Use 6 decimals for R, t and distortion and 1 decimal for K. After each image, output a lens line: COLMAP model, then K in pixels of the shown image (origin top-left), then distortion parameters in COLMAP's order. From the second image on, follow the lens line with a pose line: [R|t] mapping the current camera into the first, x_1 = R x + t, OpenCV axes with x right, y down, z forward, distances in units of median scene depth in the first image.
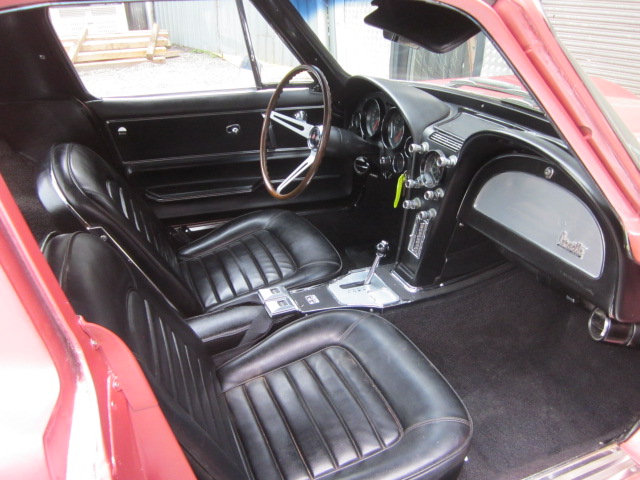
lens RADIAL K [[531.6, 0, 322.2], [0, 531.6, 240.3], [0, 0, 1]] dist [-0.046314, 0.019103]
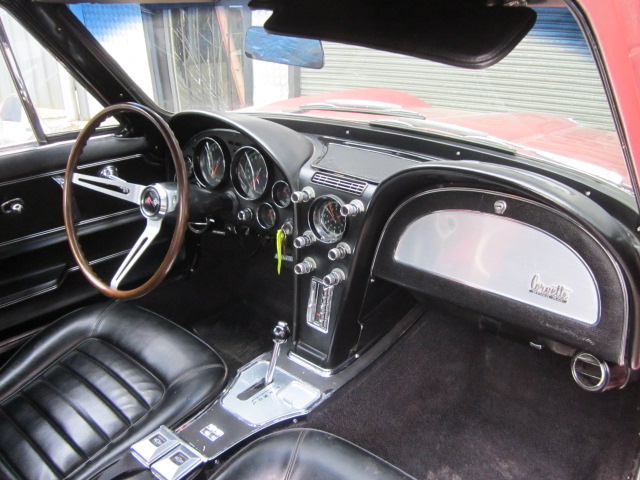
lens RADIAL K [[531.6, 0, 317.6], [0, 531.6, 238.8], [0, 0, 1]] dist [-0.046314, 0.019103]
pose [[0.888699, -0.192014, 0.416348, -0.126875], [0.210118, 0.977673, 0.002390, -0.103228], [-0.407511, 0.085358, 0.909202, 0.272838]]
